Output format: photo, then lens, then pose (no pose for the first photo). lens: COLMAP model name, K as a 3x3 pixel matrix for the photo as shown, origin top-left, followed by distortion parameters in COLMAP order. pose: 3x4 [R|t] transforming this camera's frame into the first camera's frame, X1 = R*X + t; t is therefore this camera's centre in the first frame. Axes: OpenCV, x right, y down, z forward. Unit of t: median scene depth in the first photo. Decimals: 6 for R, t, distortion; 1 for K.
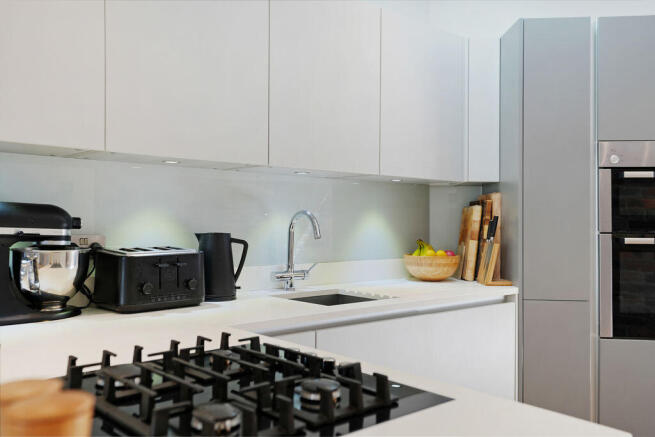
lens RADIAL K [[609.6, 0, 310.0], [0, 609.6, 206.4], [0, 0, 1]] dist [0.085247, 0.000000]
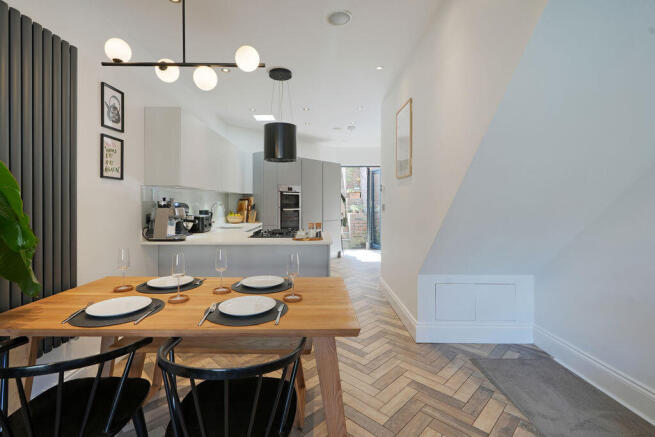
lens RADIAL K [[305.7, 0, 314.5], [0, 305.7, 200.0], [0, 0, 1]] dist [-0.008933, 0.000322]
pose [[0.671681, -0.002030, 0.740838, -0.867496], [-0.012657, 0.999819, 0.014215, -0.040703], [-0.740733, -0.018924, 0.671533, -0.506398]]
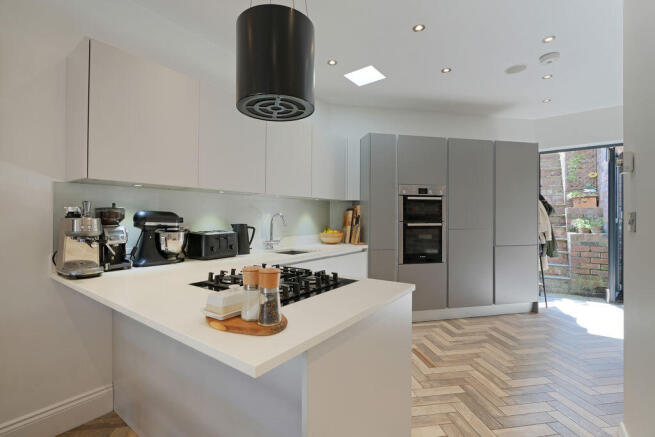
lens RADIAL K [[305.7, 0, 321.7], [0, 305.7, 217.8], [0, 0, 1]] dist [-0.008933, 0.000322]
pose [[0.979248, -0.008827, 0.202474, -0.078229], [0.003782, 0.999673, 0.025294, -0.004785], [-0.202631, -0.024003, 0.978961, -0.120864]]
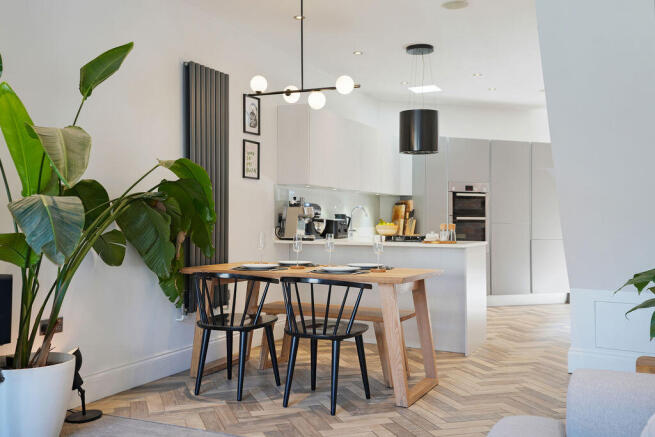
lens RADIAL K [[626.4, 0, 320.2], [0, 626.4, 204.3], [0, 0, 1]] dist [0.131732, 0.000000]
pose [[0.925438, 0.008431, 0.378806, -1.157720], [-0.009439, 0.999955, 0.000804, -0.004226], [-0.378782, -0.004320, 0.925476, -1.407079]]
